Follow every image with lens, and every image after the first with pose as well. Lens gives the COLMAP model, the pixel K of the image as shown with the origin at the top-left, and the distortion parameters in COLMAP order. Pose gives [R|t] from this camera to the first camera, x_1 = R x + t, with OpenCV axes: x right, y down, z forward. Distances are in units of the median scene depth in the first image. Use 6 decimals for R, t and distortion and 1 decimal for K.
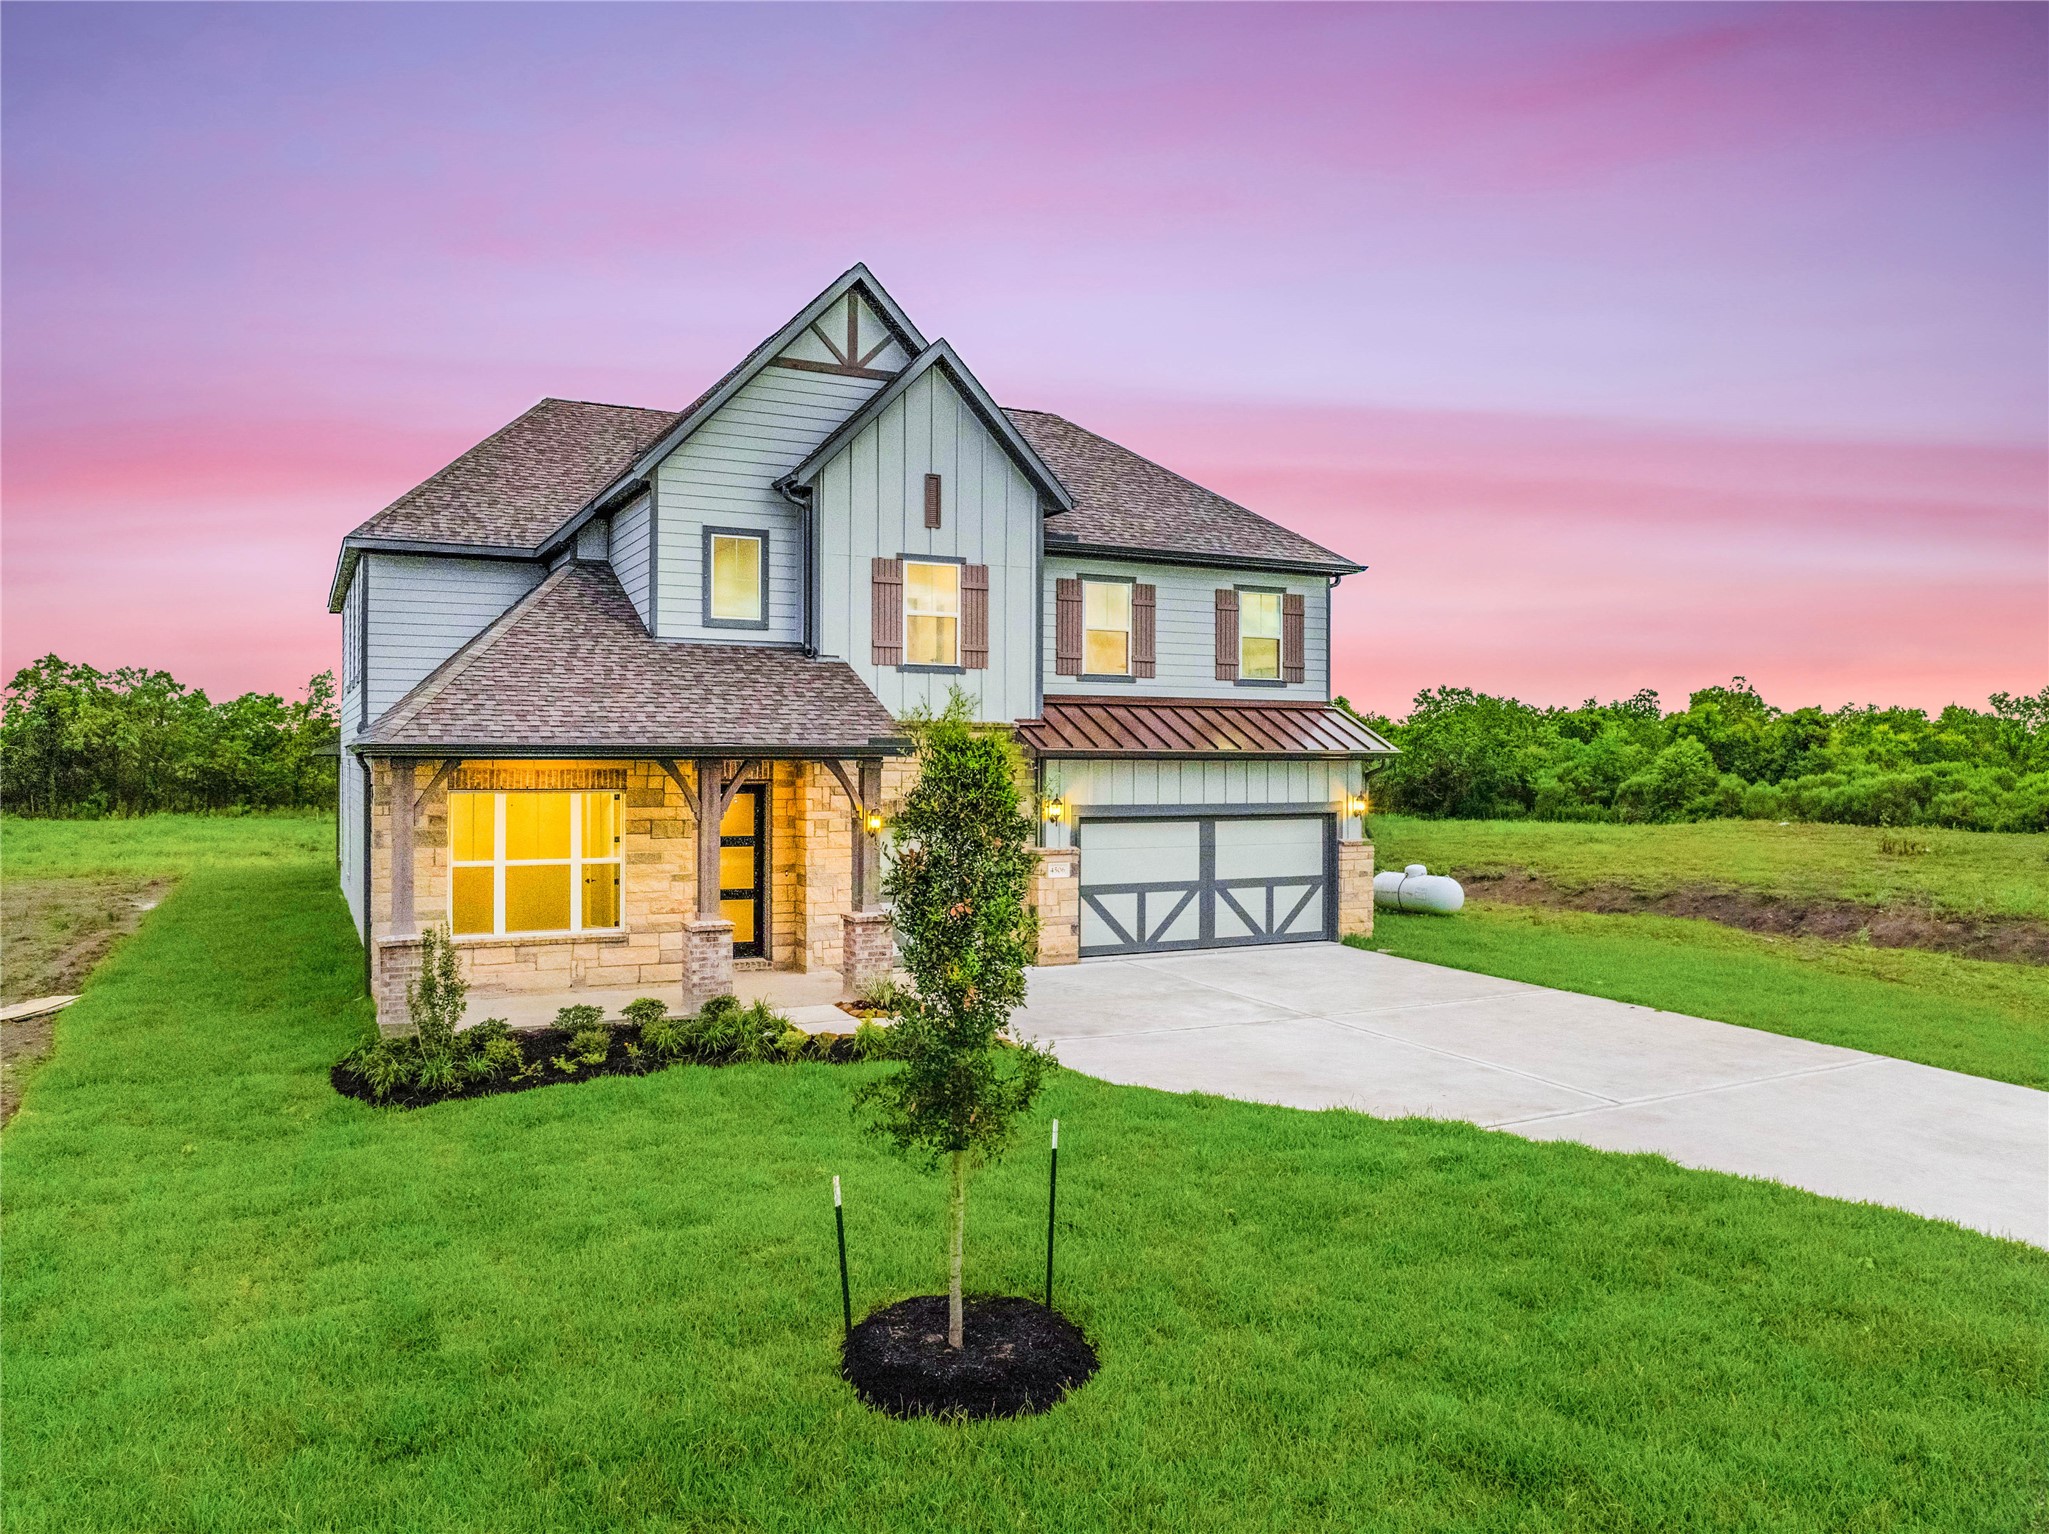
lens RADIAL K [[1432.6, 0, 1024.5], [0, 1432.6, 767.1], [0, 0, 1]] dist [0.000005, -0.000114]
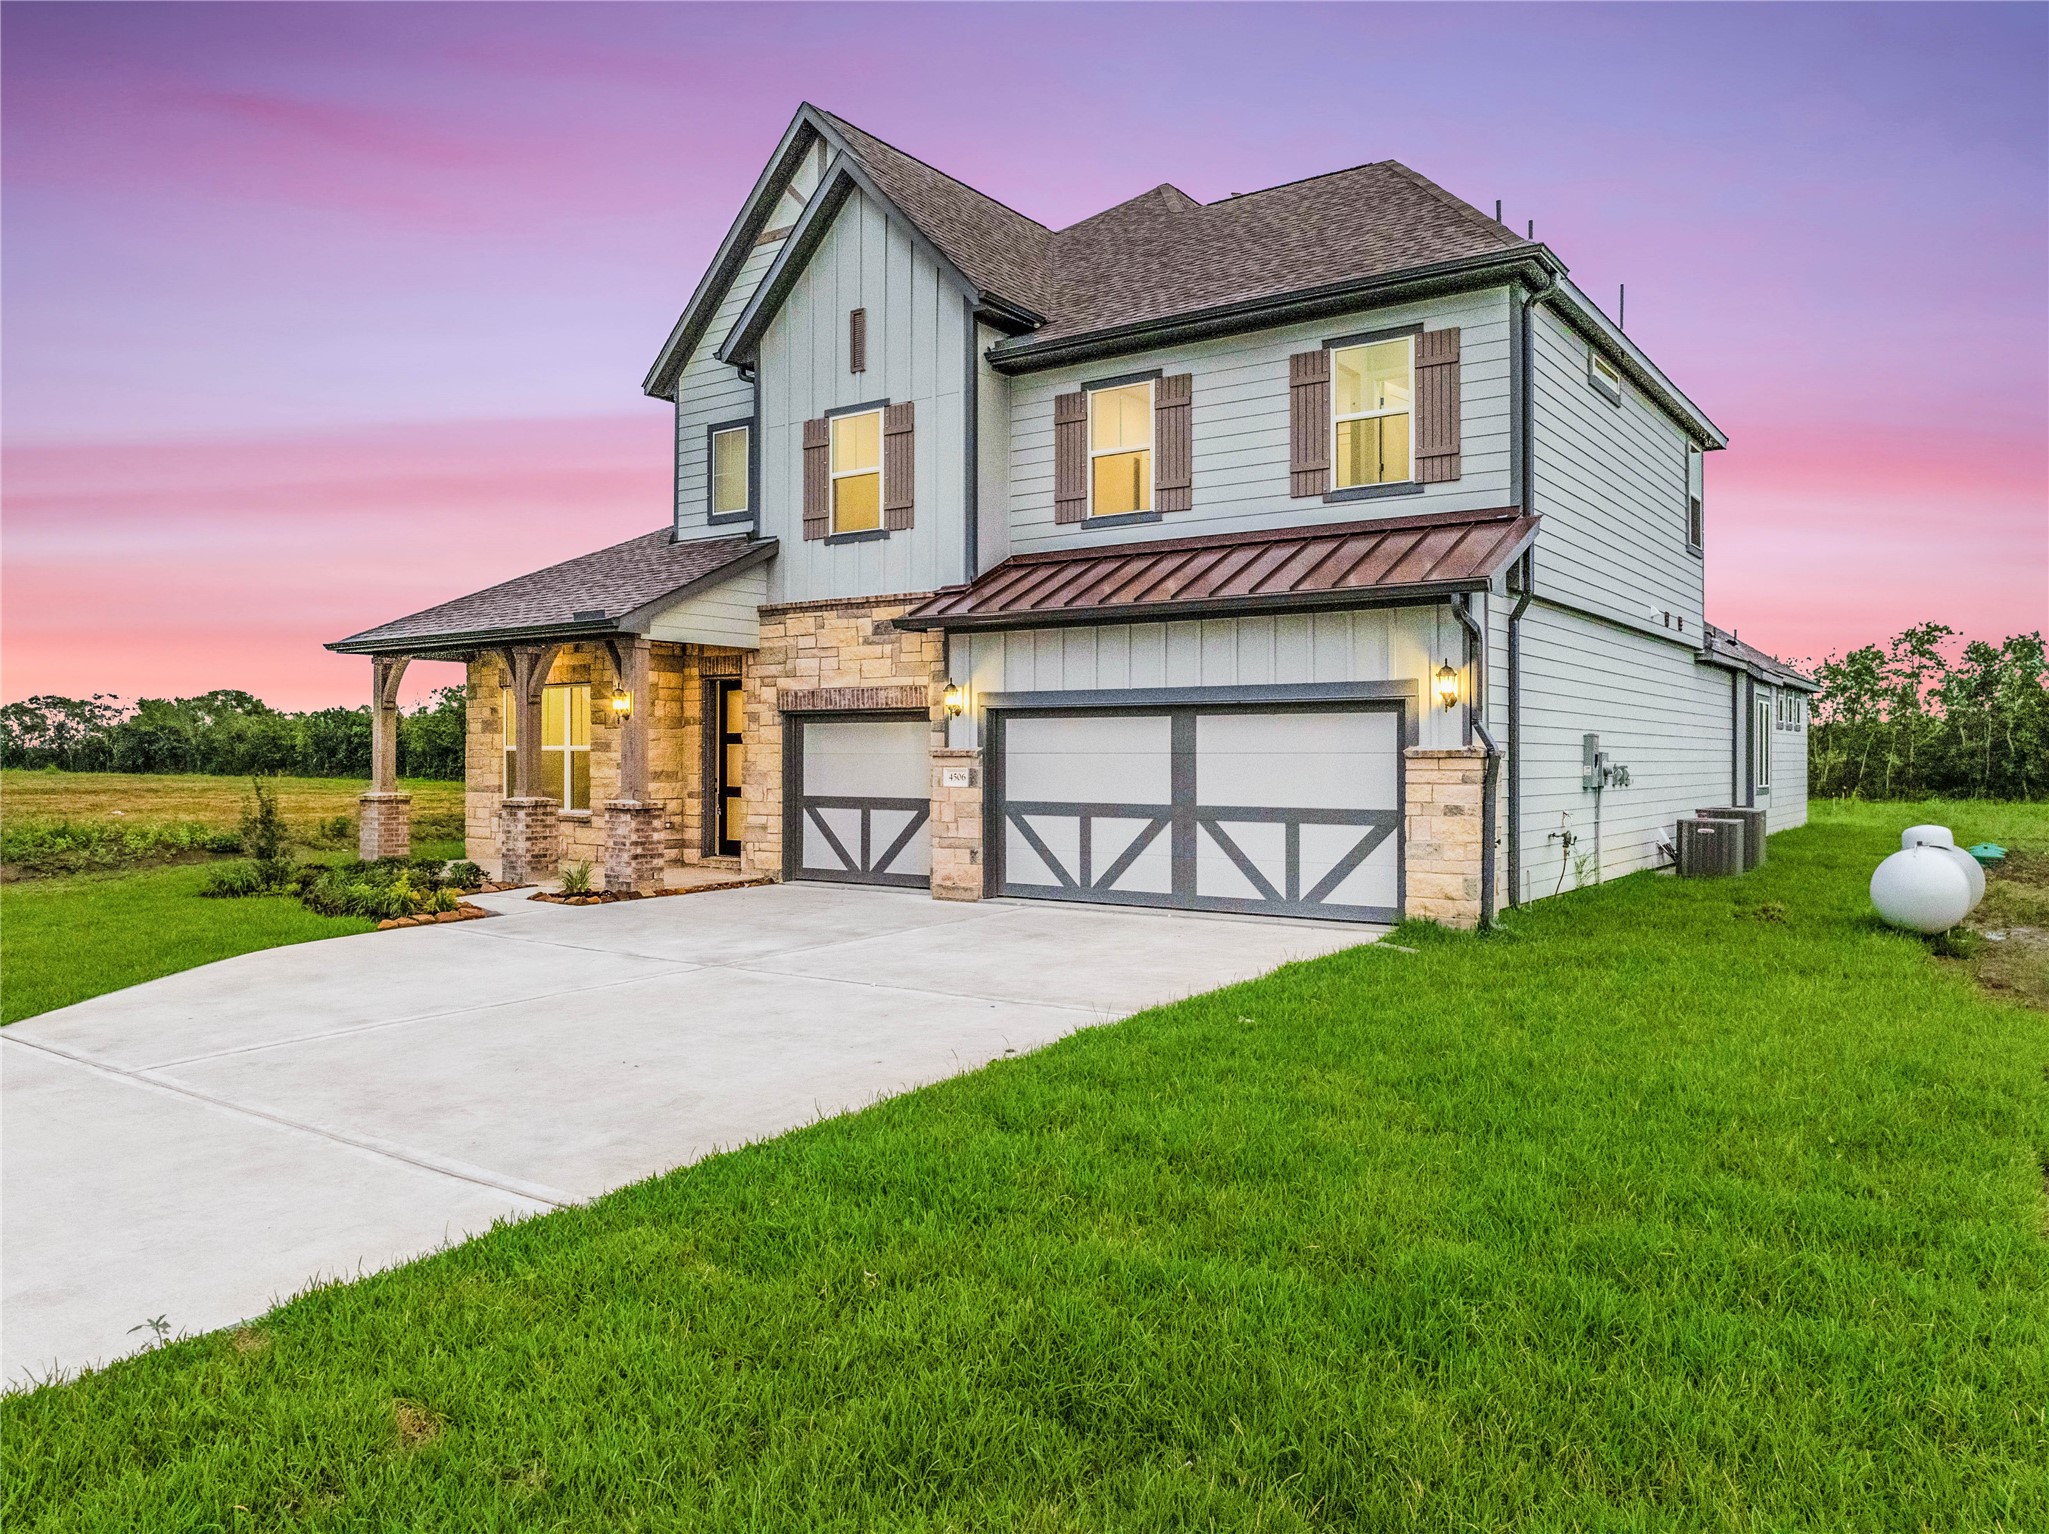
lens RADIAL K [[1446.9, 0, 1024.4], [0, 1446.9, 760.4], [0, 0, 1]] dist [-0.031762, -0.002994]
pose [[0.460277, 0.001891, -0.887773, 0.677629], [-0.003278, 0.999995, 0.000430, 0.058086], [0.887769, 0.002712, 0.460281, 0.629239]]
